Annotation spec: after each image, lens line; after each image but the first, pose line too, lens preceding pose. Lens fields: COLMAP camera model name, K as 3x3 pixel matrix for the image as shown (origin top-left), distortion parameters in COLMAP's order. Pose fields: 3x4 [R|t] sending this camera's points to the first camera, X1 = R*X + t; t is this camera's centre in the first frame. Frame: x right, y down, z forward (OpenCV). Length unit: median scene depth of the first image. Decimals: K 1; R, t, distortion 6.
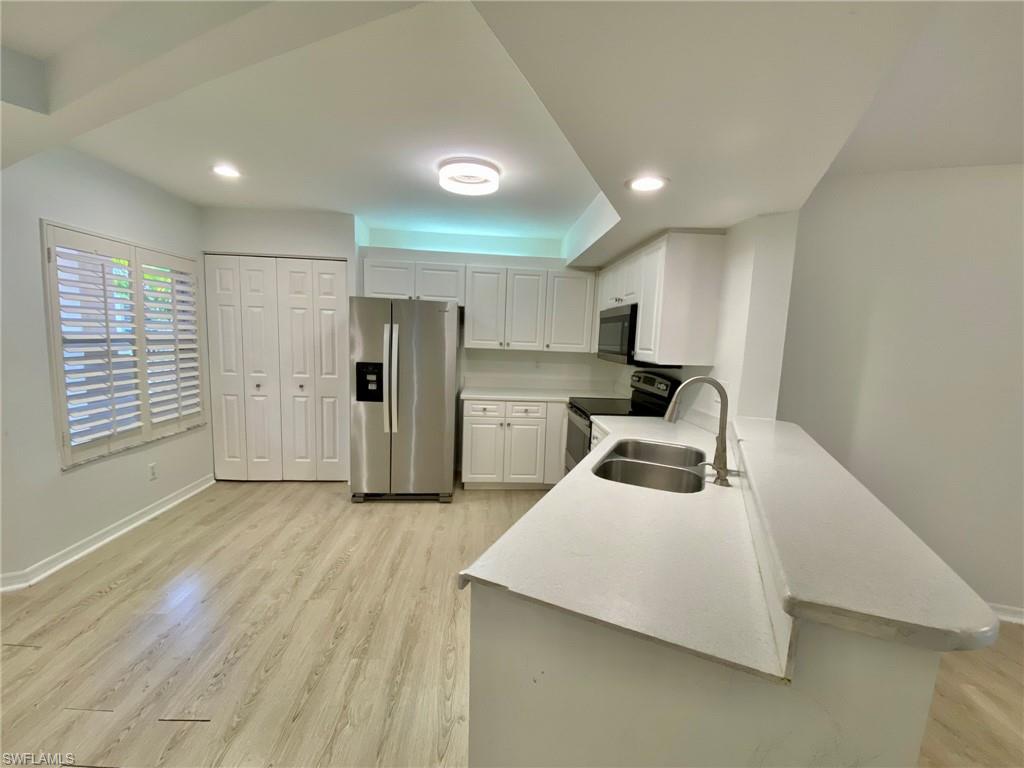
lens RADIAL K [[414.0, 0, 510.4], [0, 414.0, 386.0], [0, 0, 1]] dist [0.046686, -0.031280]
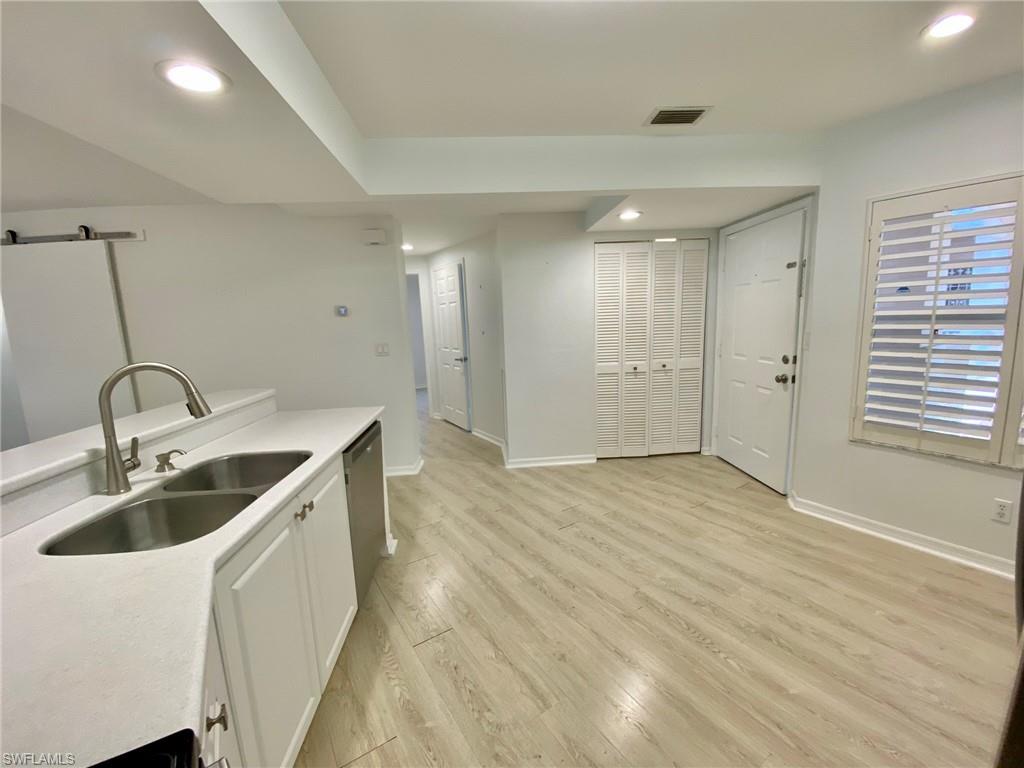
lens RADIAL K [[407.0, 0, 512.0], [0, 407.0, 384.0], [0, 0, 1]] dist [-0.010847, -0.000252]
pose [[-0.861759, 0.083047, -0.500475, 0.174434], [-0.050547, 0.967546, 0.247587, -0.145660], [0.504794, 0.238657, -0.829594, 1.362188]]
